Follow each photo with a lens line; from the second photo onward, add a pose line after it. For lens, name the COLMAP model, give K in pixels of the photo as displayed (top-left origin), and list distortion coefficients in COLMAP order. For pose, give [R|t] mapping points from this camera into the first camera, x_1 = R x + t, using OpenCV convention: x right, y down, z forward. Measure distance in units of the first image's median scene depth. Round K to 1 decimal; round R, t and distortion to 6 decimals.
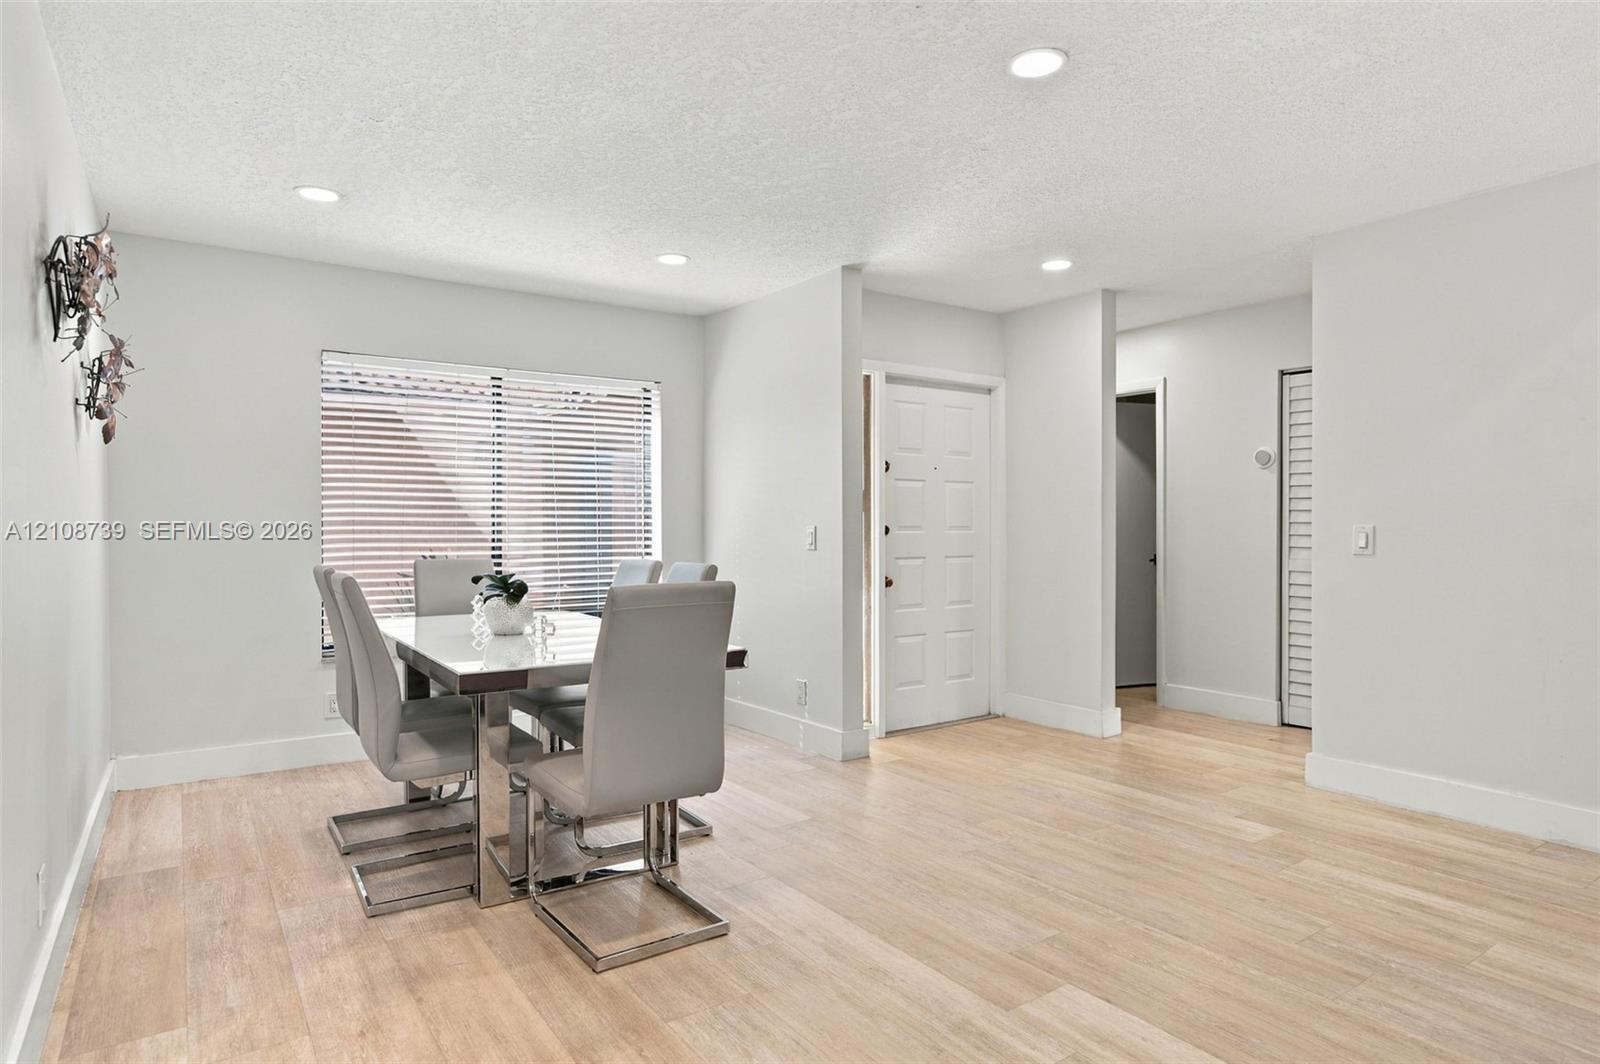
lens RADIAL K [[899.8, 0, 800.0], [0, 899.8, 532.0], [0, 0, 1]] dist [-0.003553, -0.000116]
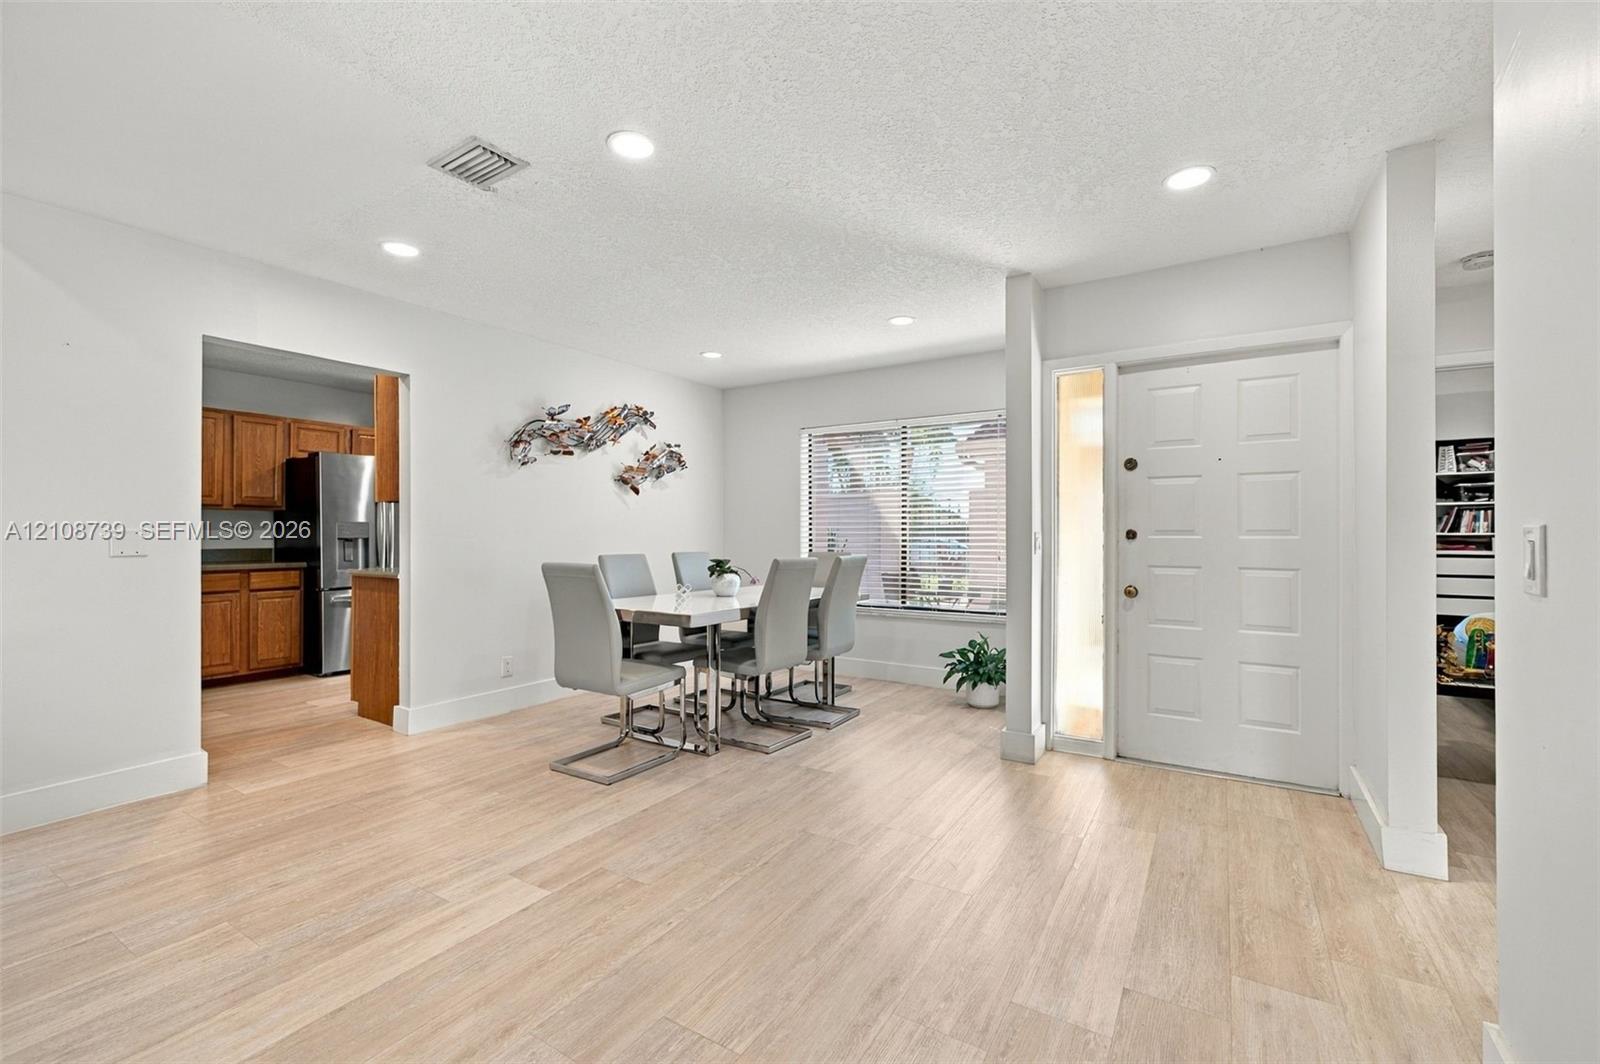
lens RADIAL K [[680.1, 0, 800.0], [0, 680.1, 532.0], [0, 0, 1]] dist [-0.001164, -0.000030]
pose [[0.395560, -0.000618, -0.918440, 0.896005], [-0.004654, 0.999986, -0.002678, -0.001712], [0.918428, 0.005334, 0.395552, 0.641579]]
